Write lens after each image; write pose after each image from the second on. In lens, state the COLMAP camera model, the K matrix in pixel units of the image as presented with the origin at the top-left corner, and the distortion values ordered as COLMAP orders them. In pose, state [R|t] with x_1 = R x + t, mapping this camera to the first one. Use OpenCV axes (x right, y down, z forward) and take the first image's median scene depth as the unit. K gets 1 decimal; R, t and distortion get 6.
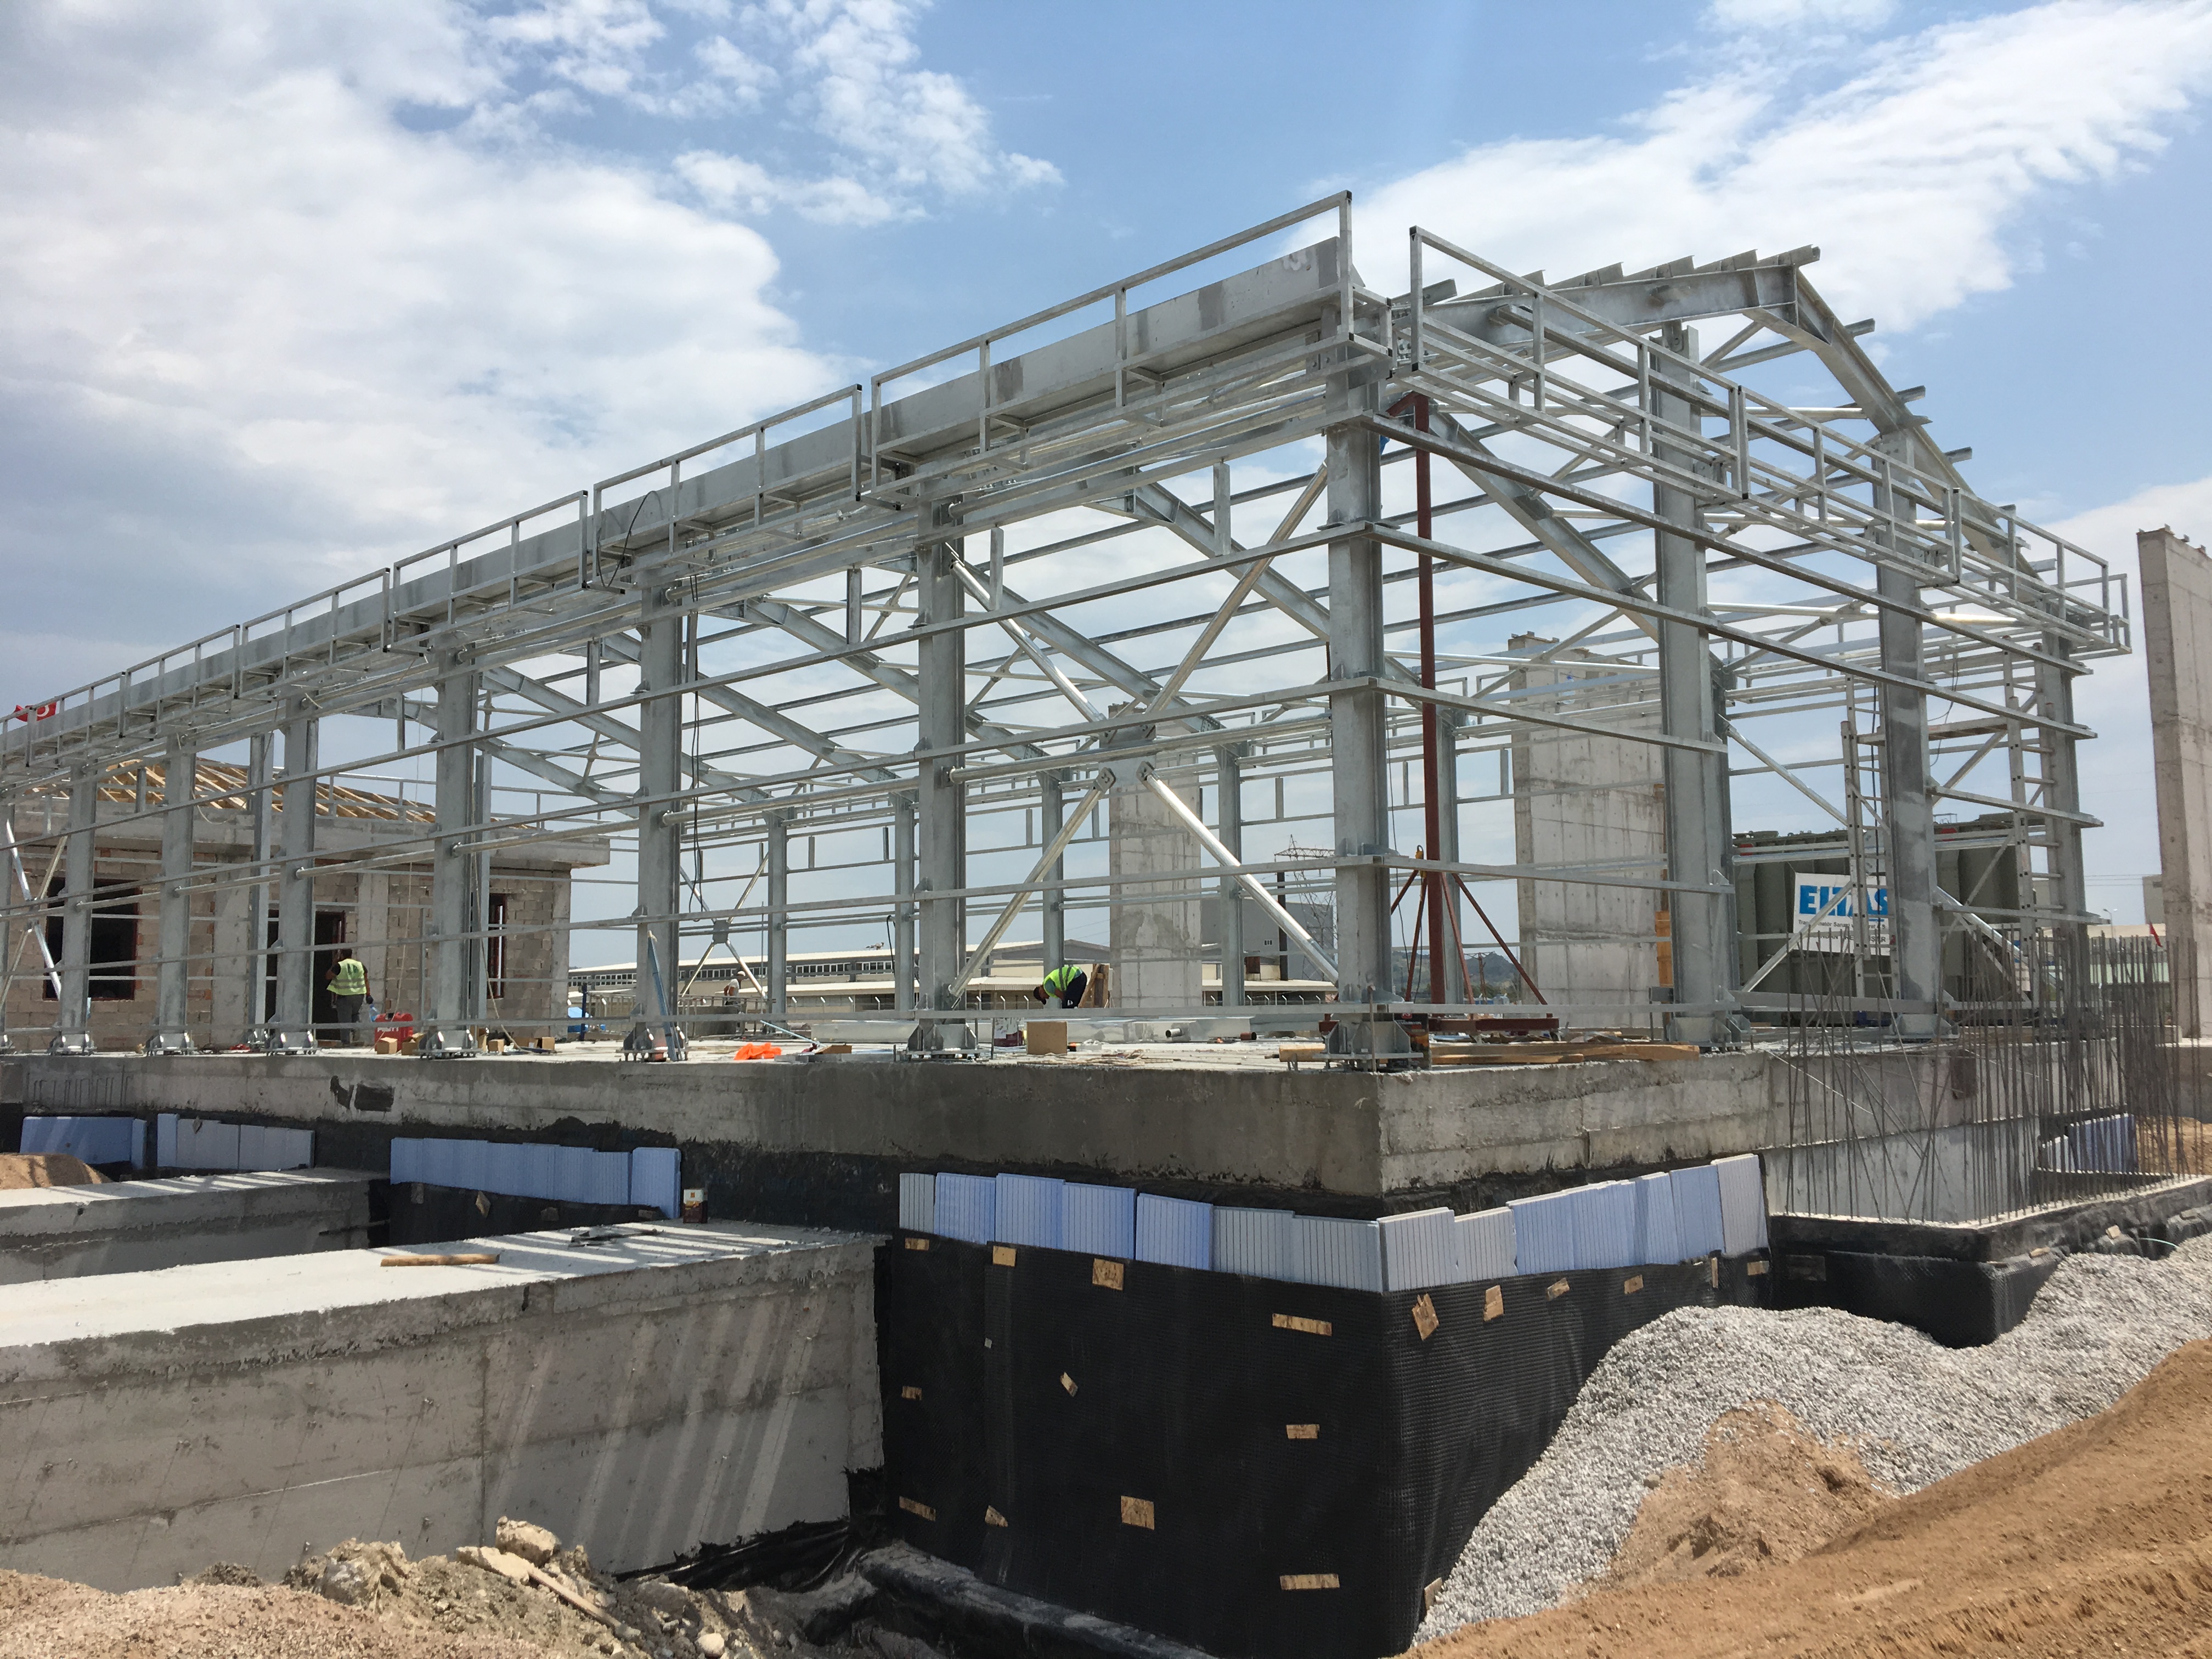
lens RADIAL K [[1876.2, 0, 1118.5], [0, 1876.2, 824.4], [0, 0, 1]] dist [0.075686, -0.078672]
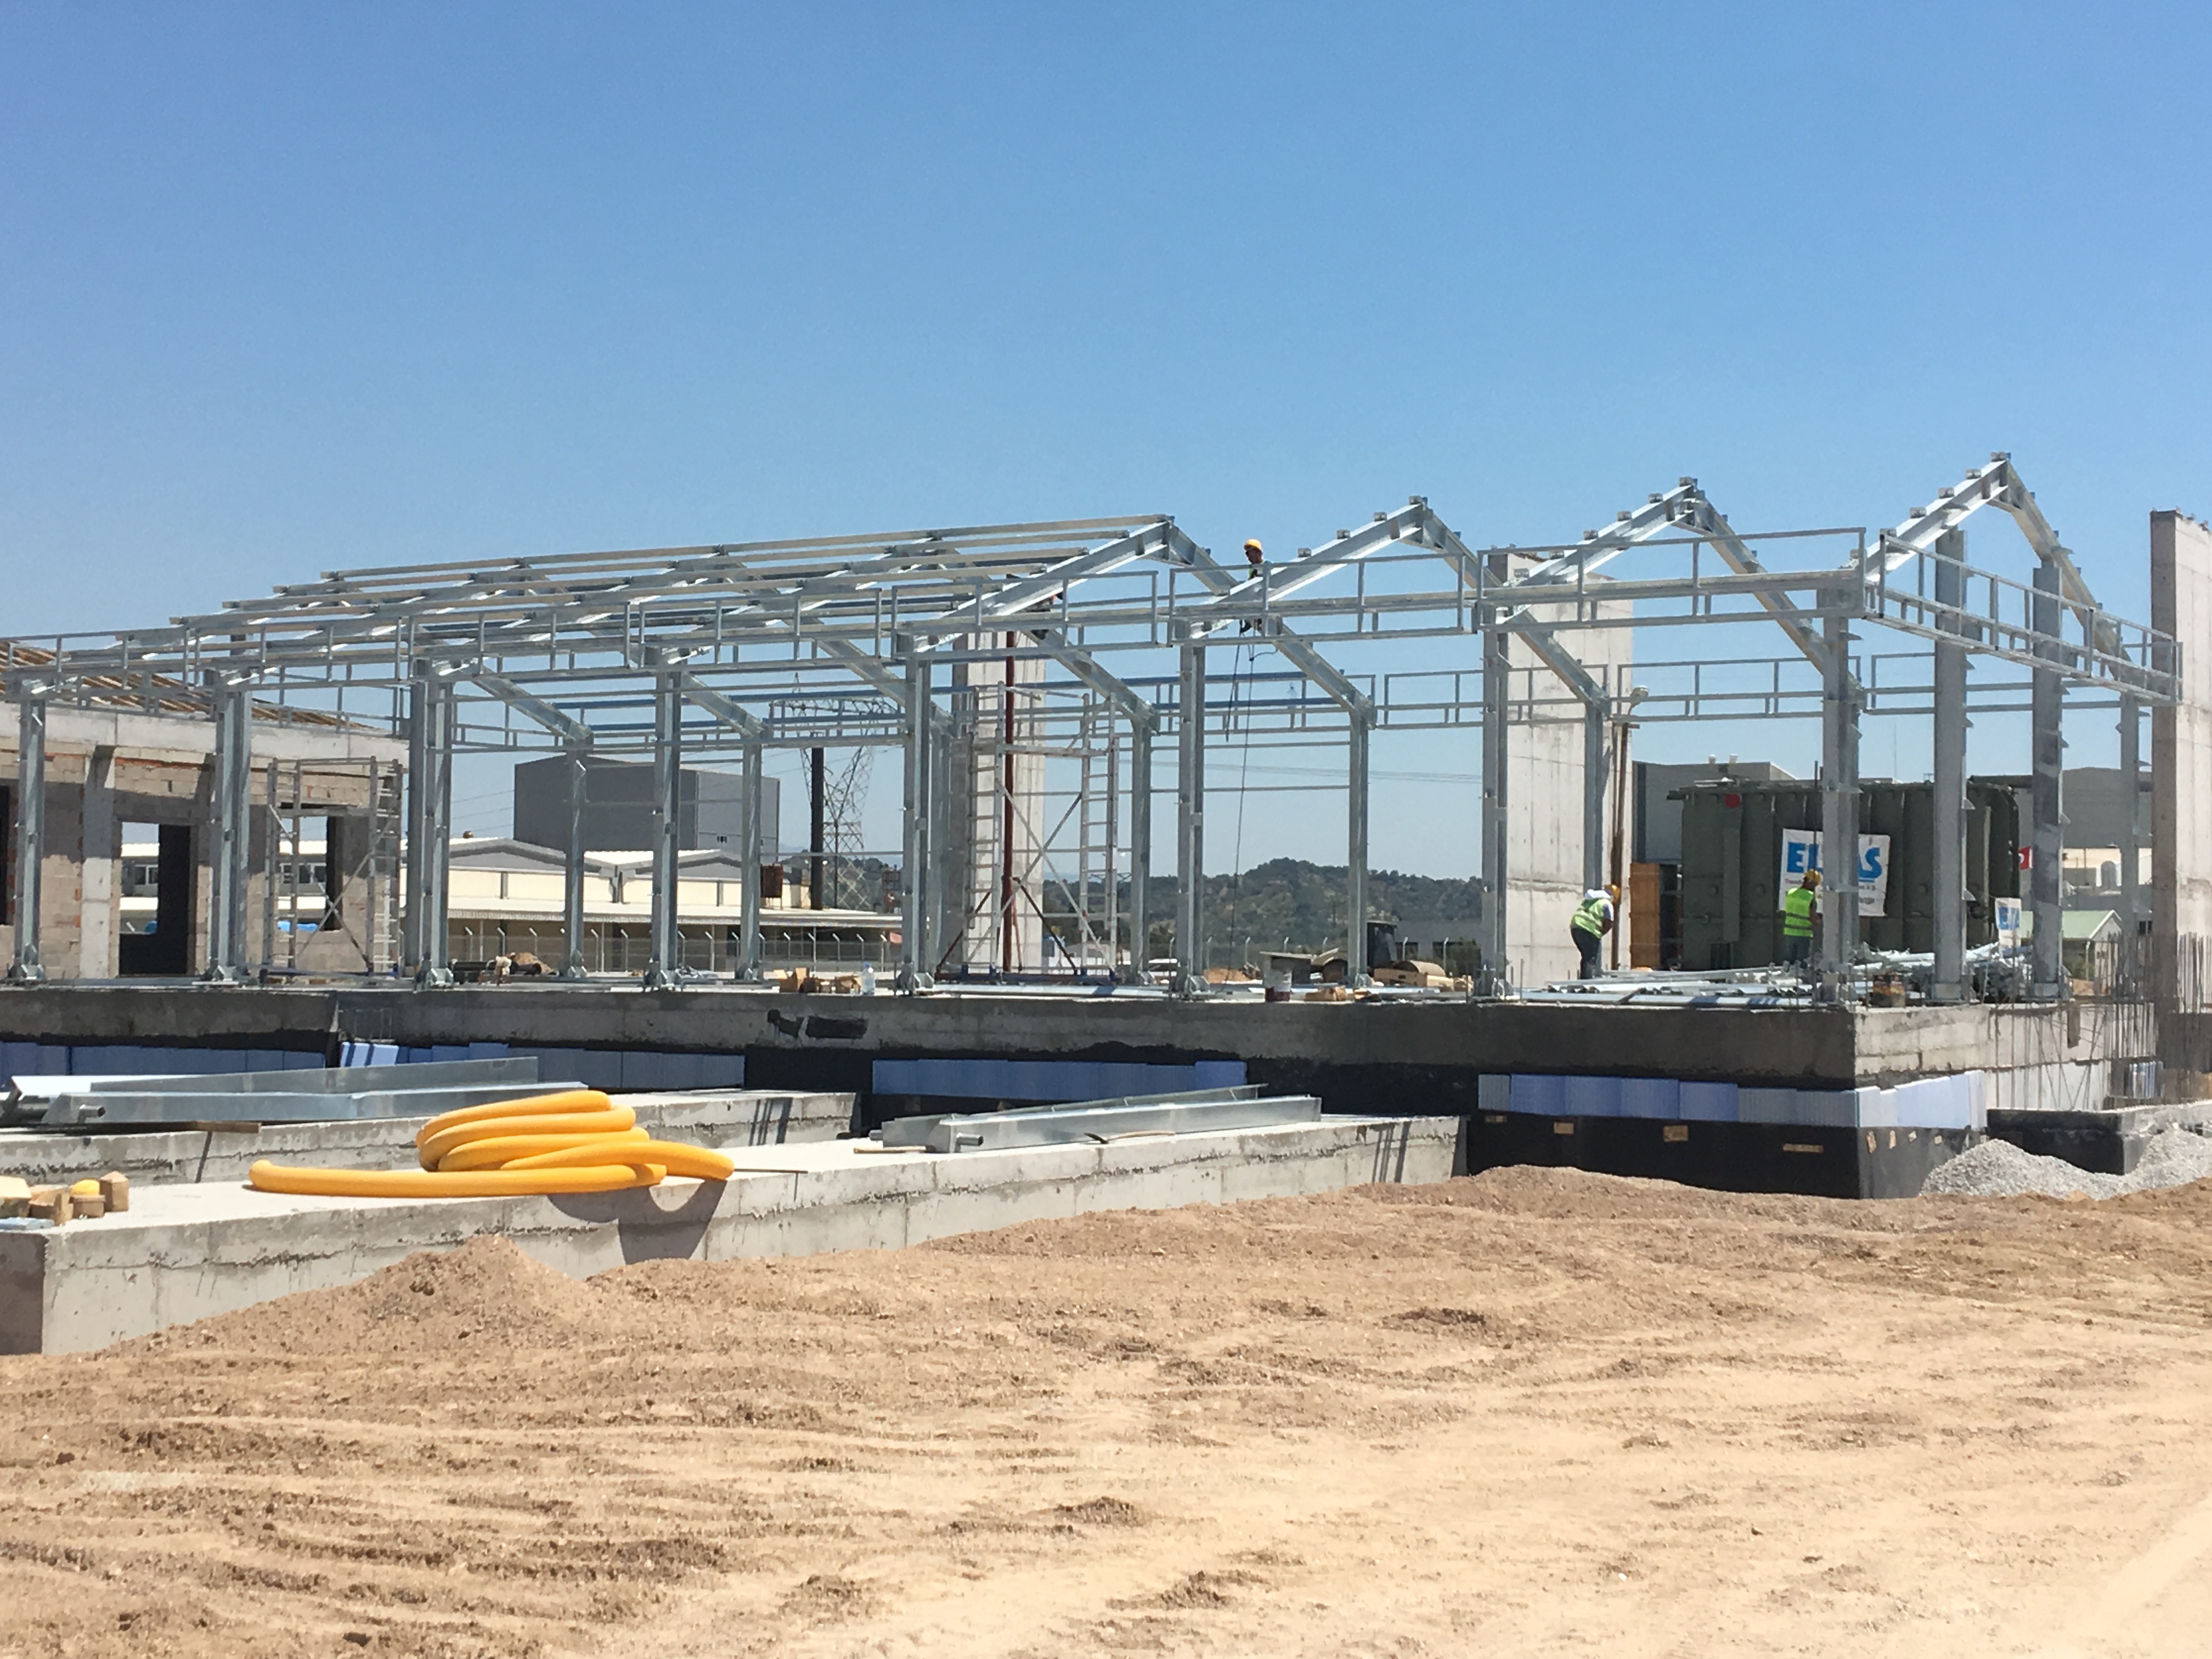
lens RADIAL K [[3463.7, 0, 1104.2], [0, 3463.7, 834.5], [0, 0, 1]] dist [0.117362, 0.000000]
pose [[0.969298, 0.029457, 0.244116, -1.121608], [-0.045146, 0.997241, 0.058923, -0.166148], [-0.241707, -0.068135, 0.967954, -1.677741]]
